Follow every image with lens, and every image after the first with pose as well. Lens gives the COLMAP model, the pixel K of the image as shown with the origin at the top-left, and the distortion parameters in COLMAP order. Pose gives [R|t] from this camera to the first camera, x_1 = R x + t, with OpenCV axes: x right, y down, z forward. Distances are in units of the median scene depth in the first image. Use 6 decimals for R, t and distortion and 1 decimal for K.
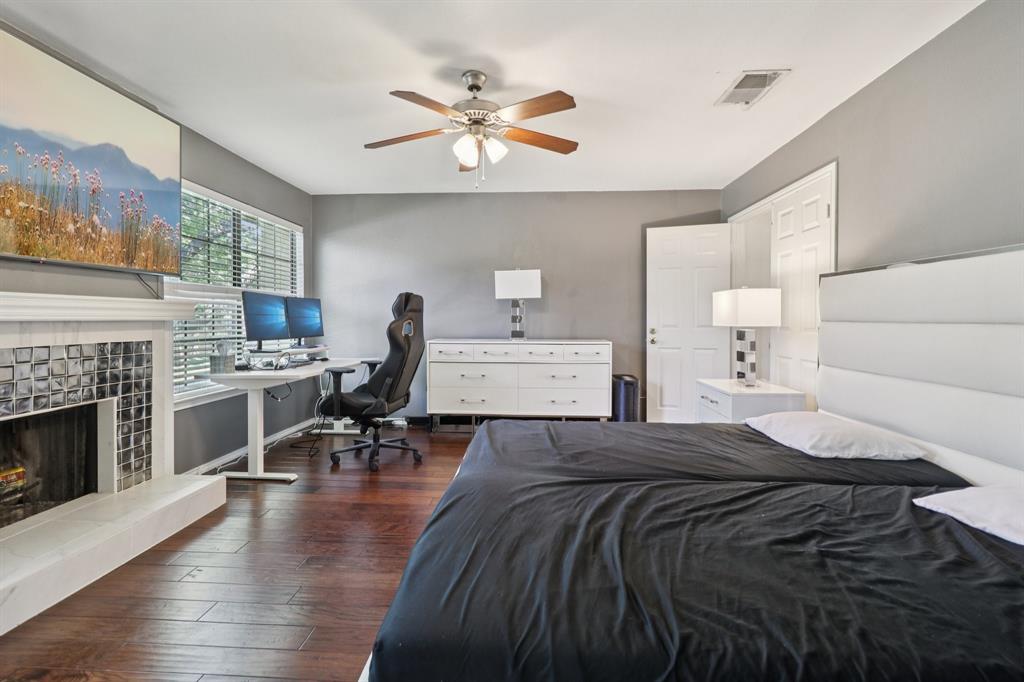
lens RADIAL K [[477.0, 0, 516.7], [0, 477.0, 333.5], [0, 0, 1]] dist [-0.001553, 0.002310]
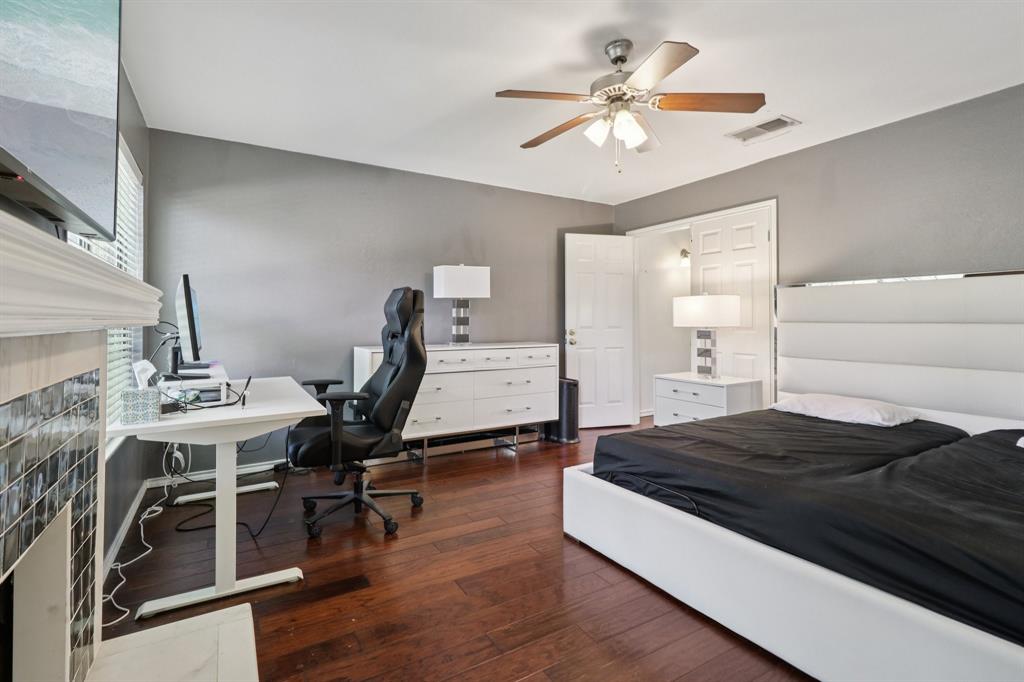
lens RADIAL K [[477.0, 0, 519.4], [0, 477.0, 317.7], [0, 0, 1]] dist [-0.001553, 0.002310]
pose [[0.826693, 0.001442, 0.562651, -0.421139], [0.019796, 0.999303, -0.031647, -0.006988], [-0.562304, 0.037301, 0.826089, 0.220307]]
